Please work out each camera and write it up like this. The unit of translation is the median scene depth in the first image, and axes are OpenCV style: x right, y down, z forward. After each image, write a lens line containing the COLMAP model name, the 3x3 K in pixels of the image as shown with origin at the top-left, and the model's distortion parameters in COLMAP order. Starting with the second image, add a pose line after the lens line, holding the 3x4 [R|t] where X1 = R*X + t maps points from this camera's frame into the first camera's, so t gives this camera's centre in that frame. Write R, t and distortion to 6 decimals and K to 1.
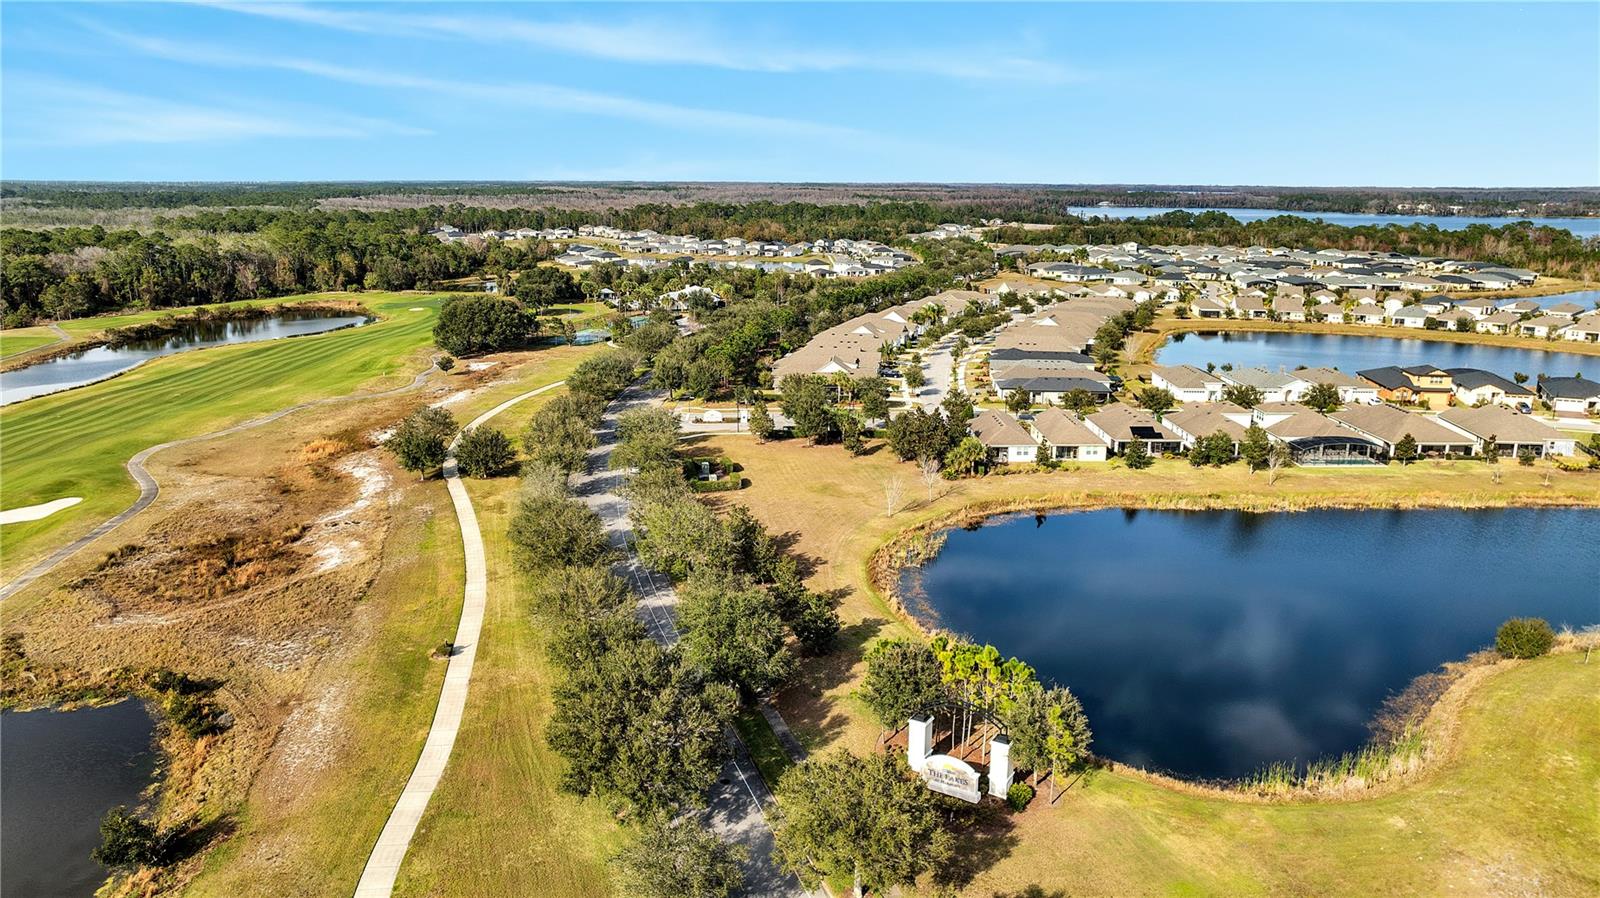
lens RADIAL K [[1177.9, 0, 802.7], [0, 1177.9, 447.3], [0, 0, 1]] dist [-0.000310, 0.002974]
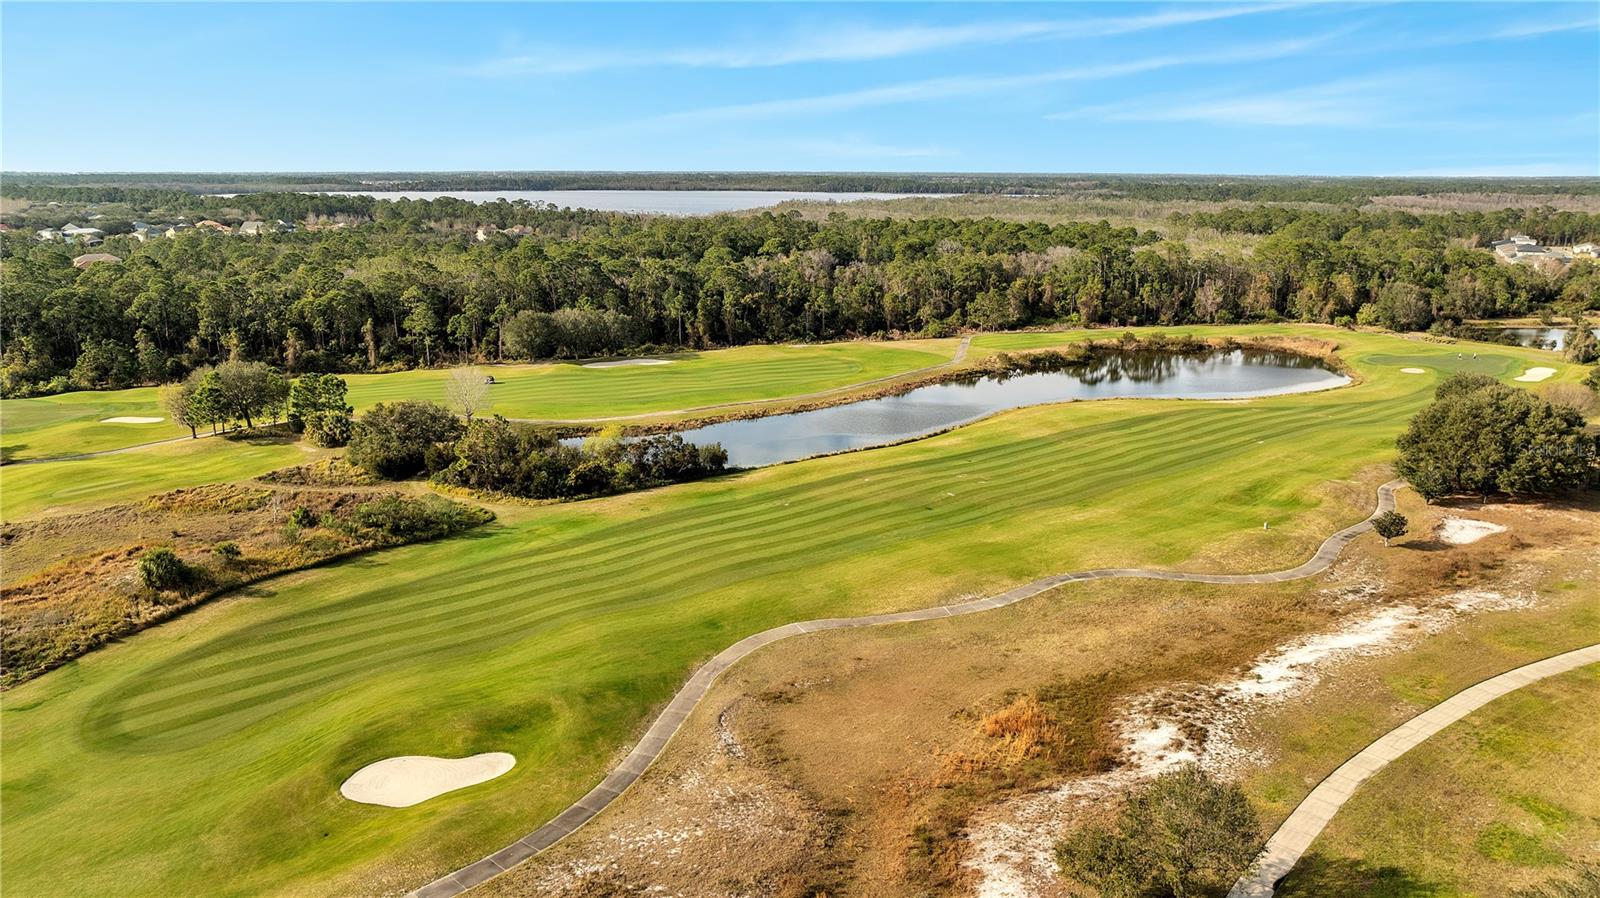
lens RADIAL K [[1177.9, 0, 804.0], [0, 1177.9, 453.7], [0, 0, 1]] dist [-0.000310, 0.002974]
pose [[0.667436, 0.182009, -0.722082, -0.059206], [-0.175144, 0.980837, 0.085341, -0.057831], [0.723777, 0.069509, 0.686524, 0.255736]]
